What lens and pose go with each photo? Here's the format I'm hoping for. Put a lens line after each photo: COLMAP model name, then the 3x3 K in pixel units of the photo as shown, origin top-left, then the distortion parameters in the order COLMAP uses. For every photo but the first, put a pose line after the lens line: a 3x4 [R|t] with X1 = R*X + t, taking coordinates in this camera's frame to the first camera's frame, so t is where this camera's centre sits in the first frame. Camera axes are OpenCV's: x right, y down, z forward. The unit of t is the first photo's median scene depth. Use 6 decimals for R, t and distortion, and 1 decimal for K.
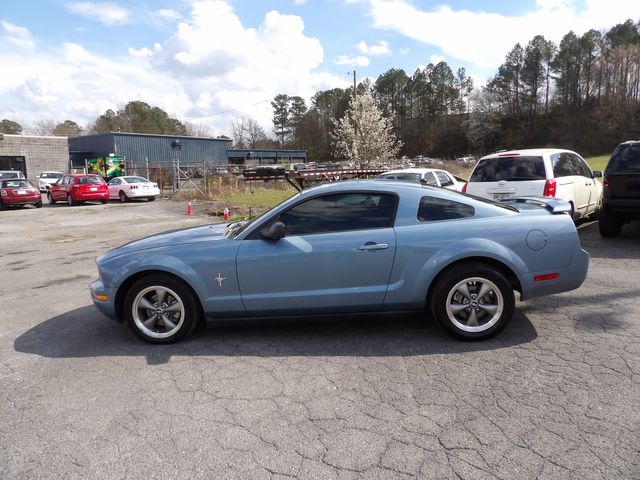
lens RADIAL K [[451.6, 0, 328.1], [0, 451.6, 243.5], [0, 0, 1]] dist [-0.011824, 0.017957]
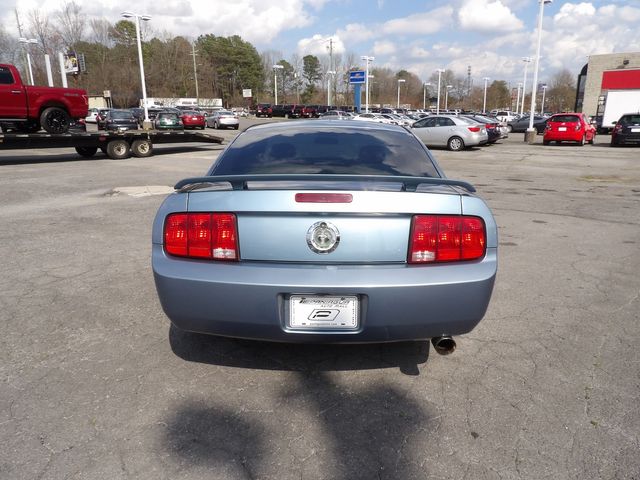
lens RADIAL K [[451.6, 0, 323.6], [0, 451.6, 240.0], [0, 0, 1]] dist [-0.011824, 0.017957]
pose [[0.033771, 0.285818, -0.957689, 0.205208], [-0.154428, 0.948219, 0.277546, -0.036082], [0.987427, 0.138521, 0.076161, 0.215461]]
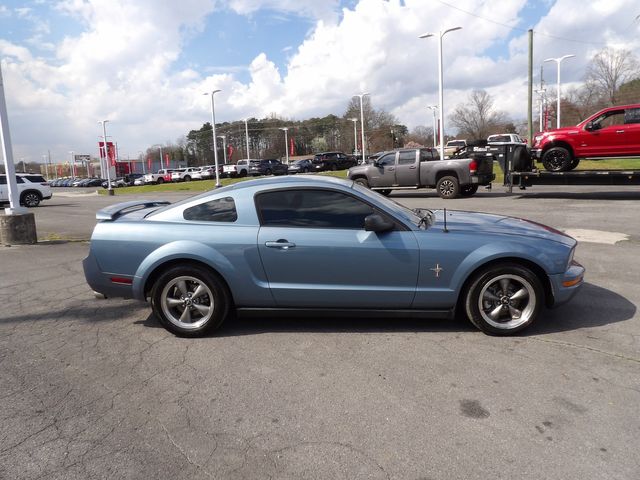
lens RADIAL K [[451.6, 0, 315.5], [0, 451.6, 236.4], [0, 0, 1]] dist [-0.011824, 0.017957]
pose [[-0.997794, 0.063962, 0.017750, 0.004688], [0.066332, 0.950765, 0.302731, -0.069945], [0.002487, 0.303241, -0.952911, 0.448678]]
